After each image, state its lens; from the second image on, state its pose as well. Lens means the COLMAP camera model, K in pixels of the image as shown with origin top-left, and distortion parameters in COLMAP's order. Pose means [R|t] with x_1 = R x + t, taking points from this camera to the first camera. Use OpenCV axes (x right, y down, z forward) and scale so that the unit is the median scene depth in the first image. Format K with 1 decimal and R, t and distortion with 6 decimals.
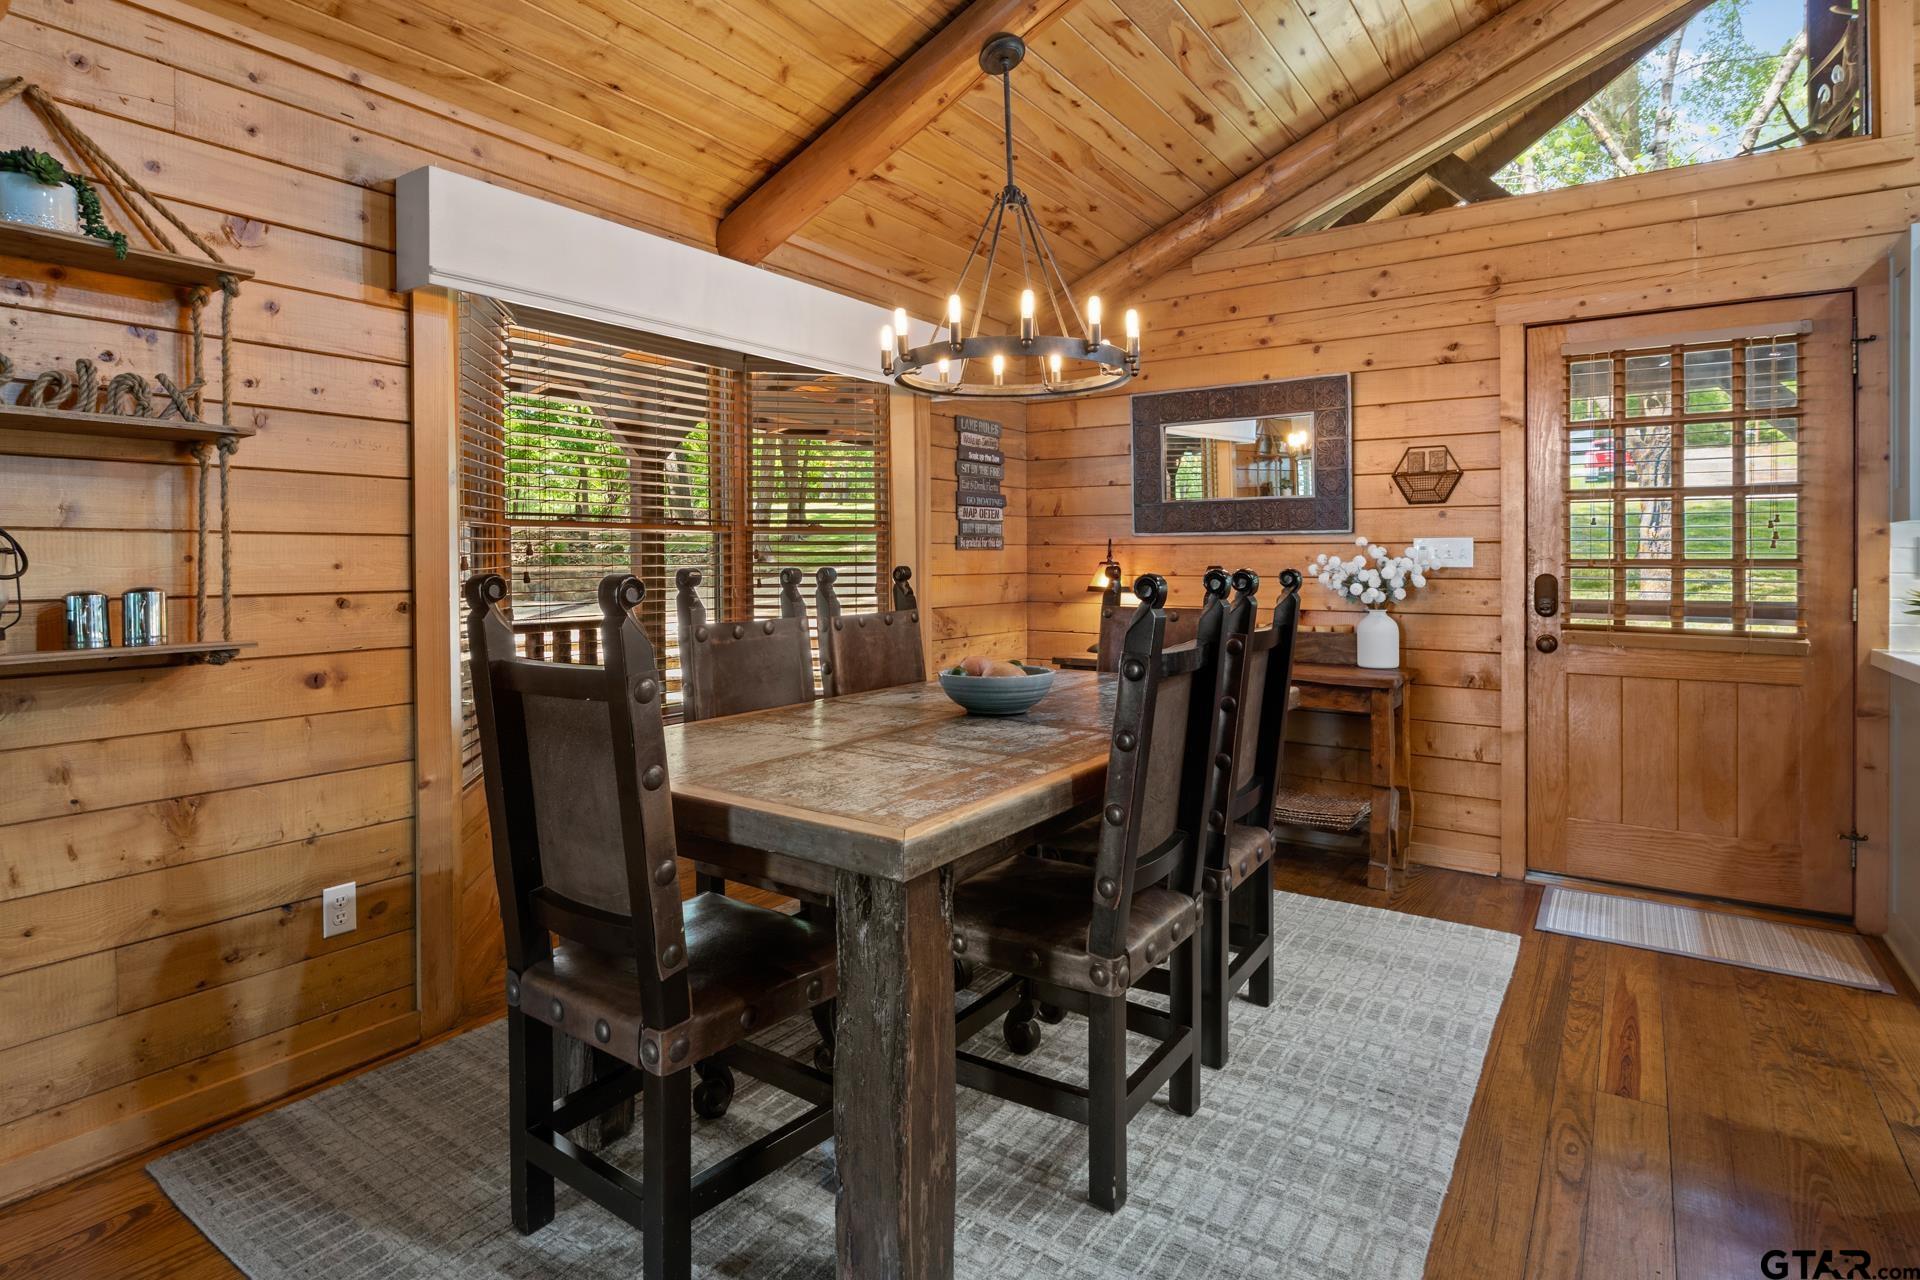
lens RADIAL K [[969.6, 0, 954.2], [0, 969.6, 570.8], [0, 0, 1]] dist [-0.012040, -0.000816]
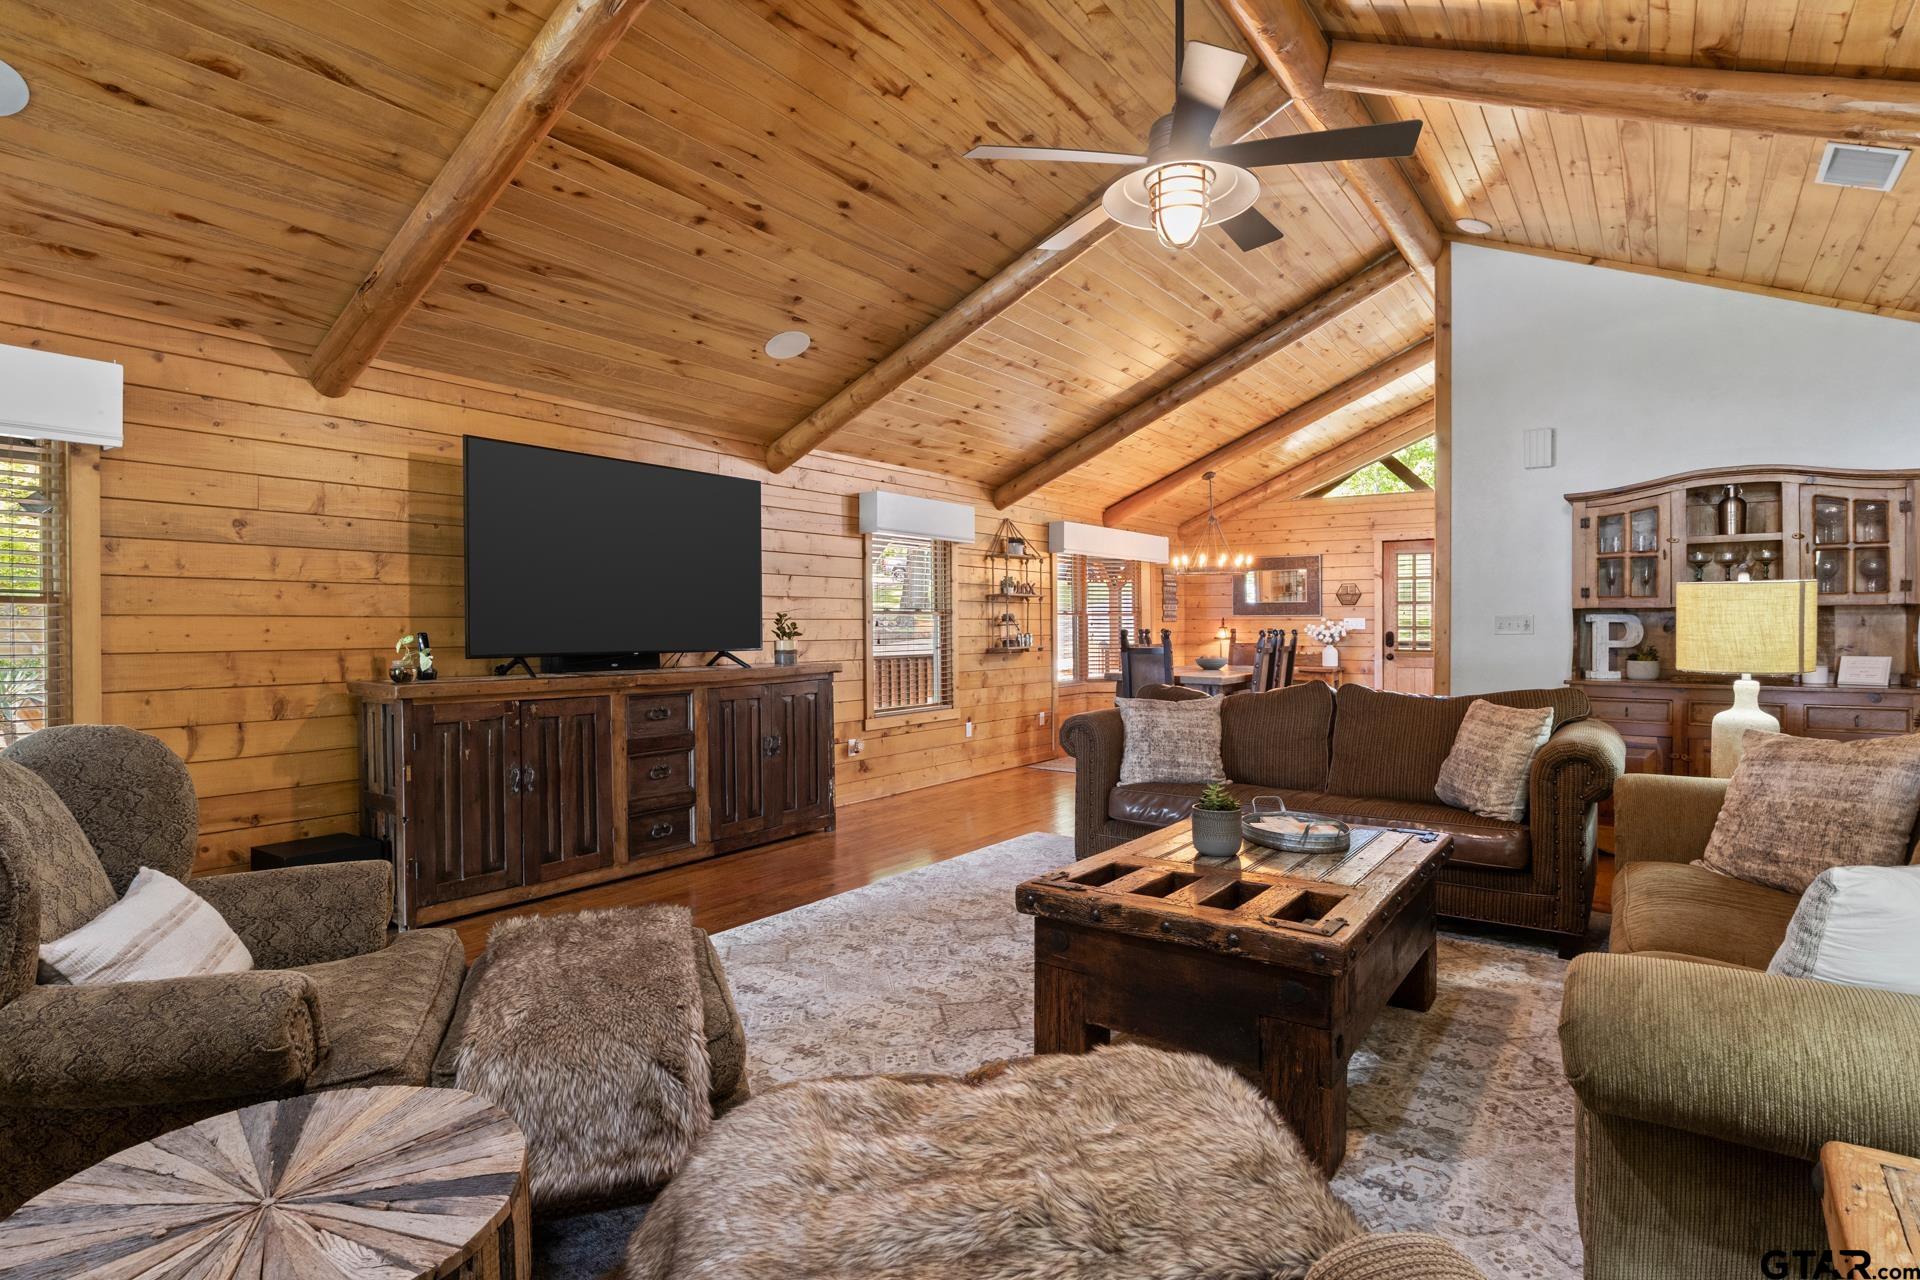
lens RADIAL K [[969.6, 0, 956.7], [0, 969.6, 633.1], [0, 0, 1]] dist [-0.012040, -0.000816]
pose [[0.999826, 0.000689, -0.018651, -0.548762], [-0.000736, 0.999997, -0.002498, 0.014845], [0.018649, 0.002512, 0.999823, -1.711042]]
